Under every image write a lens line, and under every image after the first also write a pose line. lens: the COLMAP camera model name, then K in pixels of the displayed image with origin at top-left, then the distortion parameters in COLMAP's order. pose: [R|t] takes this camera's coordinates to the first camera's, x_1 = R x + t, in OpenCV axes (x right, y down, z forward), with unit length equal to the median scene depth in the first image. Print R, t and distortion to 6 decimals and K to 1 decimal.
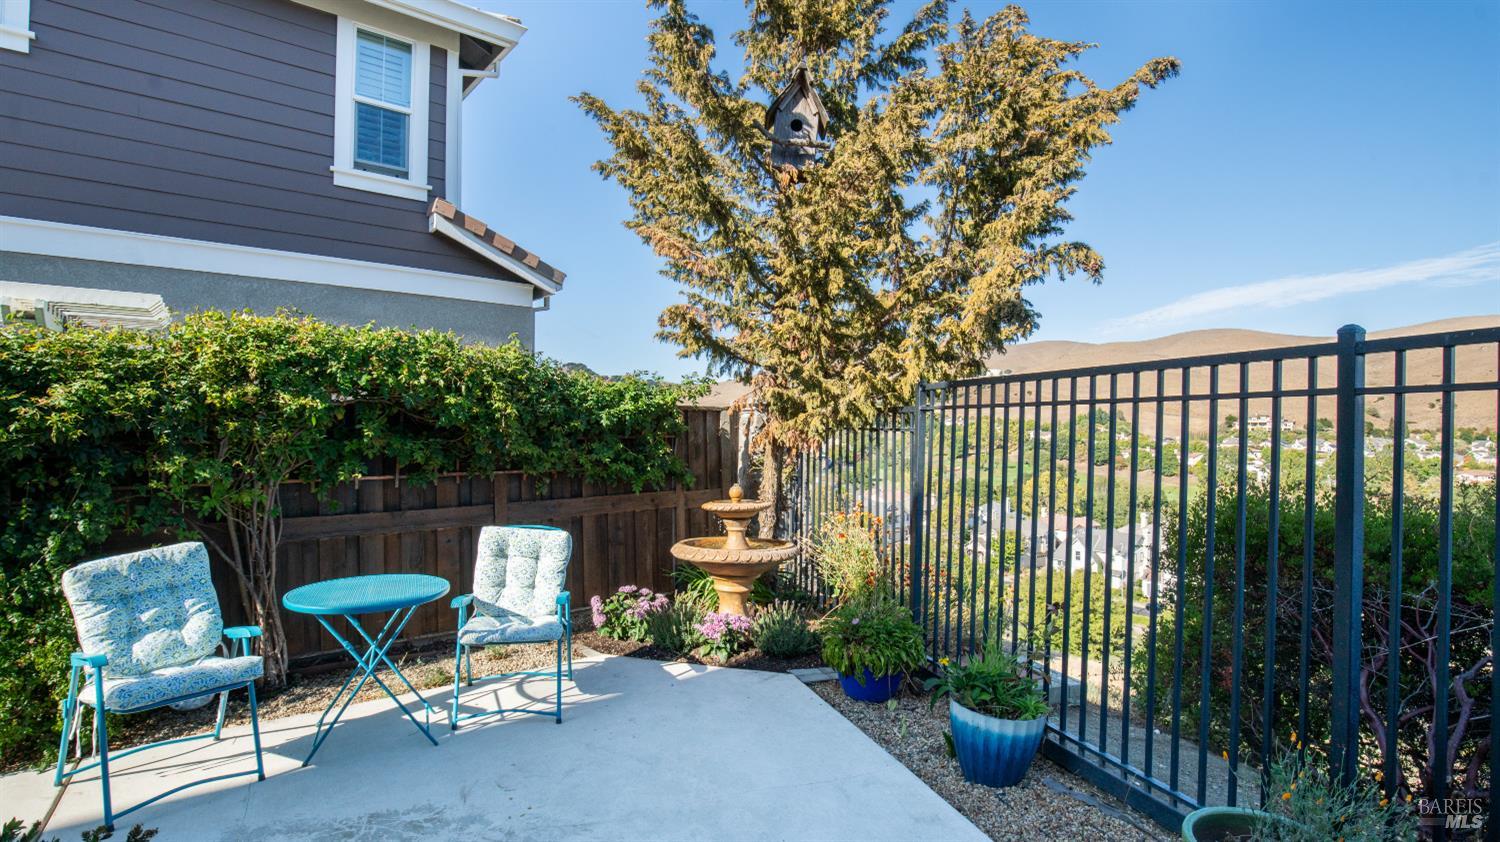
lens RADIAL K [[703.7, 0, 797.9], [0, 703.7, 429.2], [0, 0, 1]] dist [-0.029691, 0.005591]
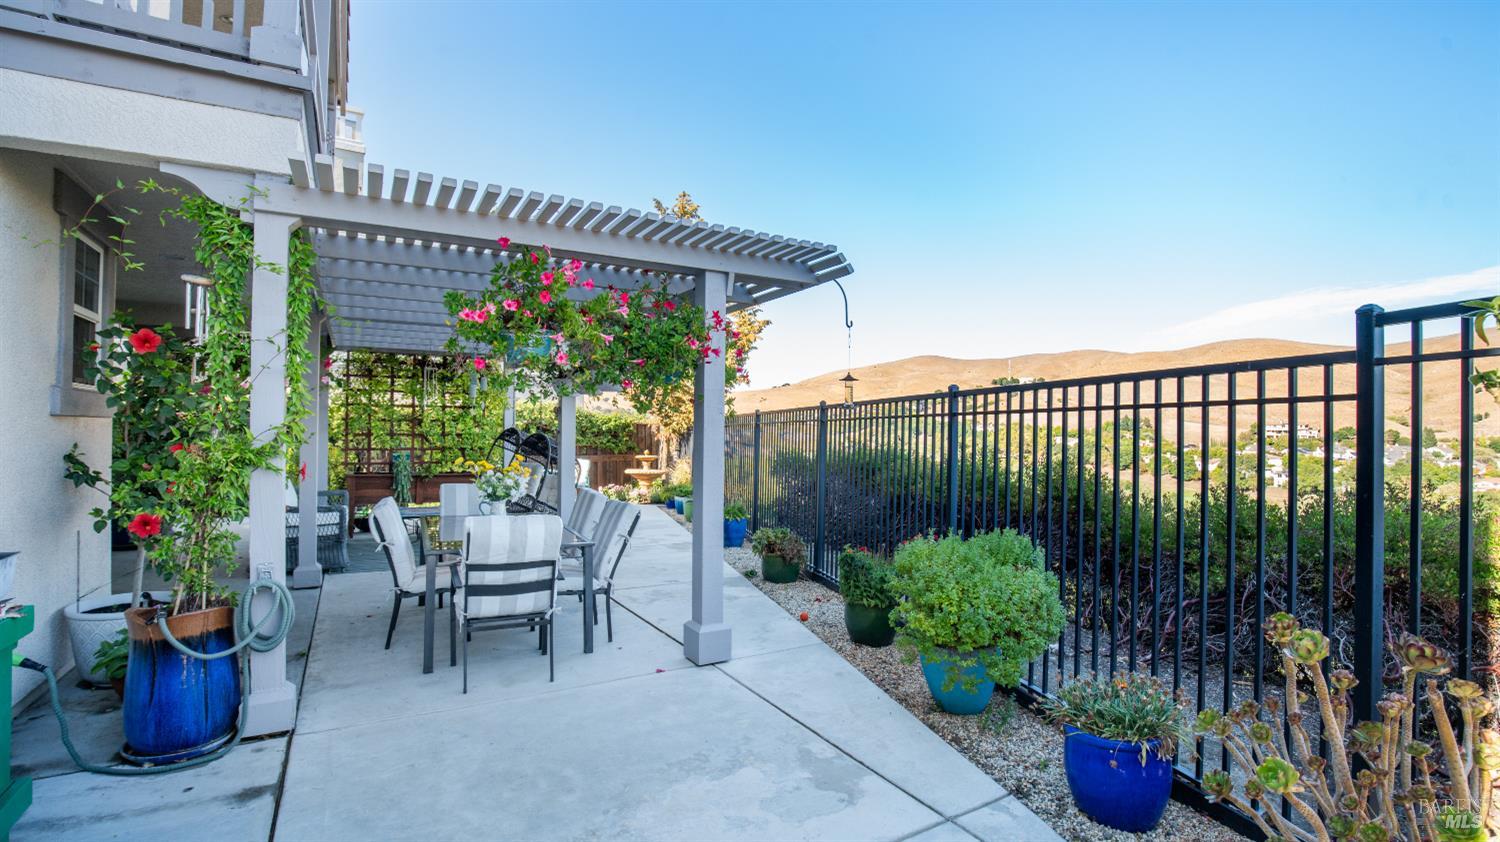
lens RADIAL K [[703.7, 0, 744.0], [0, 703.7, 431.2], [0, 0, 1]] dist [-0.029691, 0.005591]
pose [[0.989289, 0.004836, -0.145888, 0.696428], [-0.005301, 0.999982, -0.002801, 0.004216], [0.145871, 0.003545, 0.989297, -1.738579]]
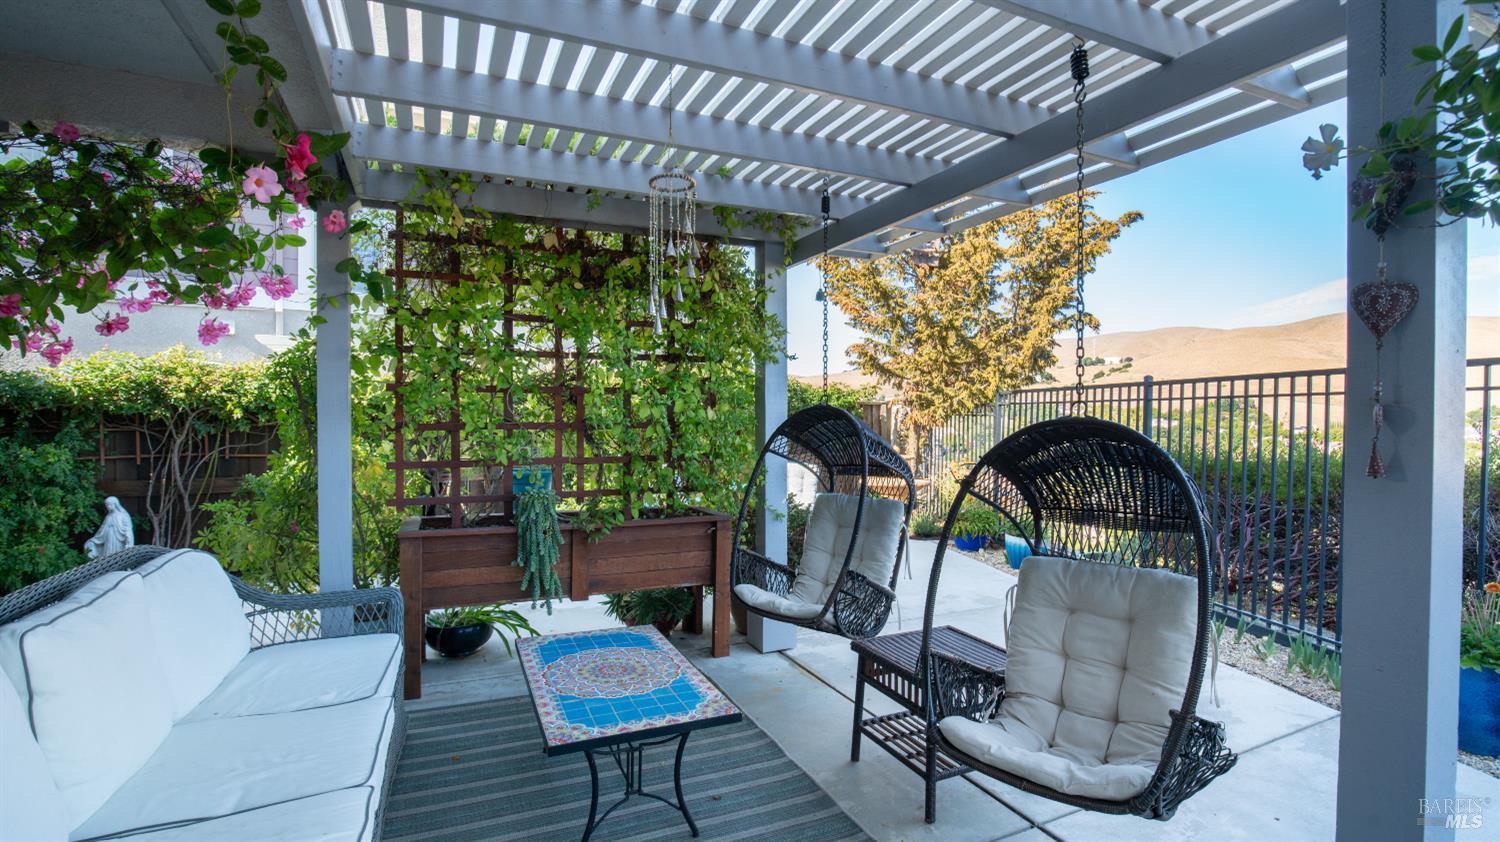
lens RADIAL K [[703.7, 0, 761.6], [0, 703.7, 417.0], [0, 0, 1]] dist [-0.029691, 0.005591]
pose [[0.978708, -0.002644, -0.205239, -0.047172], [0.002497, 0.999996, -0.000976, 0.005041], [0.205241, 0.000442, 0.978711, -0.761042]]
